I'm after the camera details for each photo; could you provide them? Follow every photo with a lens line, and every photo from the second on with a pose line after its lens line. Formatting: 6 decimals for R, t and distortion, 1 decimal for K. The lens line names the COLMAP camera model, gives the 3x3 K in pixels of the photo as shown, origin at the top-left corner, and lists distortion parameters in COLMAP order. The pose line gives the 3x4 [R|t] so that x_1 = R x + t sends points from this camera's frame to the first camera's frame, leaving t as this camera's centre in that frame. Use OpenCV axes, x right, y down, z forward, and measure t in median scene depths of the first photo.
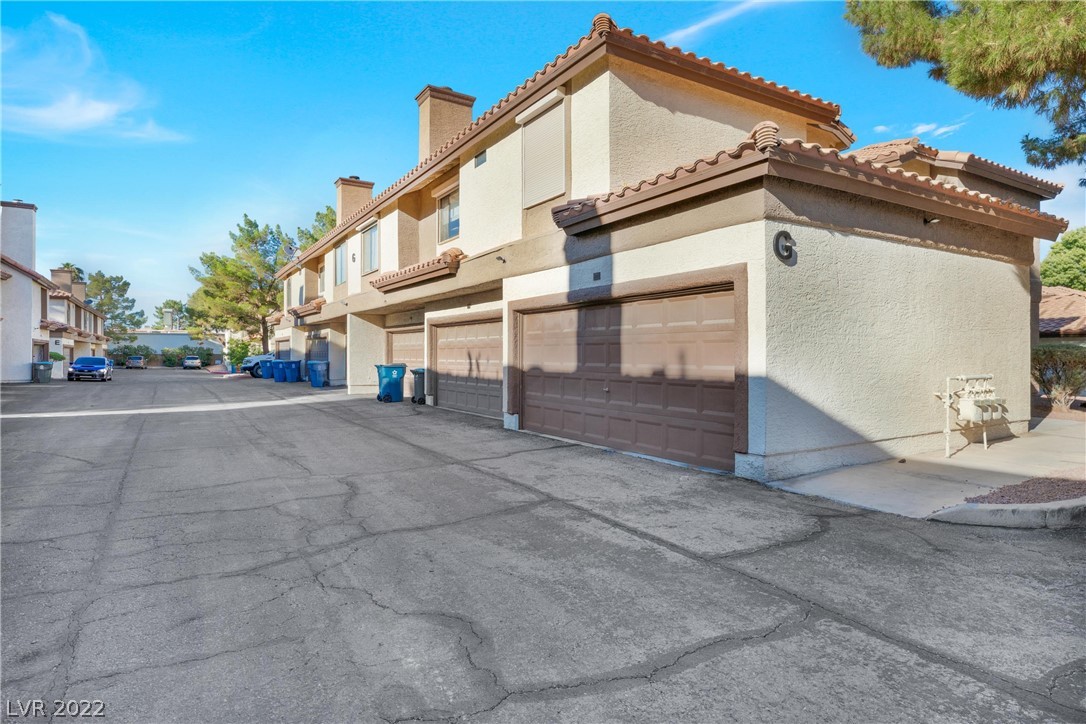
lens RADIAL K [[610.4, 0, 545.4], [0, 610.4, 354.6], [0, 0, 1]] dist [0.002278, 0.001133]
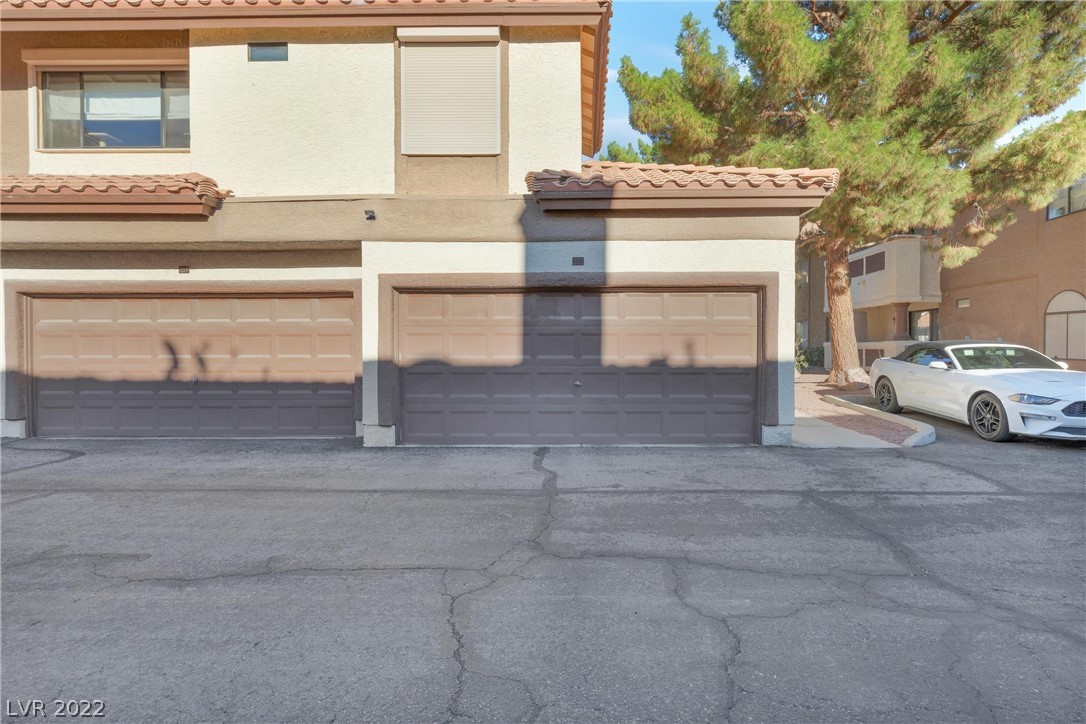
lens RADIAL K [[559.7, 0, 544.0], [0, 559.7, 353.4], [0, 0, 1]] dist [-0.000898, -0.000911]
pose [[0.530645, -0.014211, 0.847475, -0.632534], [0.000111, 0.999861, 0.016696, -0.002677], [-0.847594, -0.008765, 0.530572, 0.566300]]
